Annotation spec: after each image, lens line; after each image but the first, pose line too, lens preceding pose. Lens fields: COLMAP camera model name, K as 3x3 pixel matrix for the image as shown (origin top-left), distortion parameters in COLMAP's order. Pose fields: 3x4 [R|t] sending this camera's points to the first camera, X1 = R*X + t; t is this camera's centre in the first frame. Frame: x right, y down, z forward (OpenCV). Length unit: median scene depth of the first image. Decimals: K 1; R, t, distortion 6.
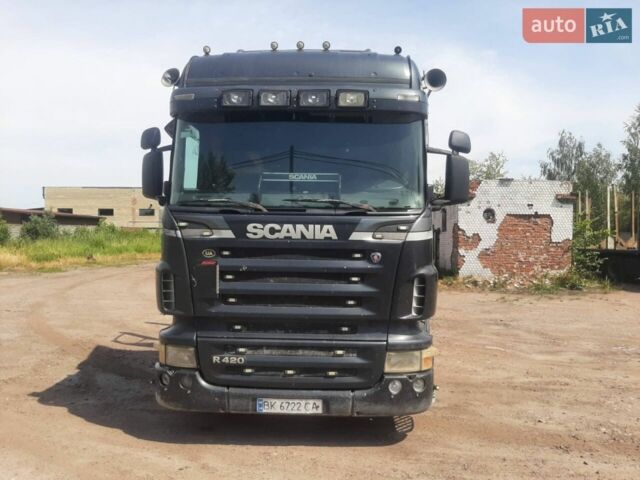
lens RADIAL K [[497.3, 0, 320.0], [0, 497.3, 240.0], [0, 0, 1]] dist [0.050107, -0.101310]
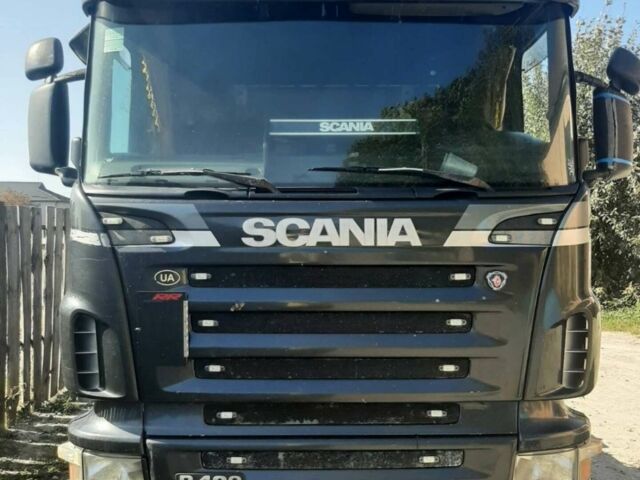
lens RADIAL K [[617.6, 0, 318.2], [0, 617.6, 244.5], [0, 0, 1]] dist [0.096011, -0.008165]
pose [[0.998087, -0.016731, 0.059526, -0.107643], [0.015456, 0.999643, 0.021810, -0.018640], [-0.059870, -0.020848, 0.997988, 0.363954]]
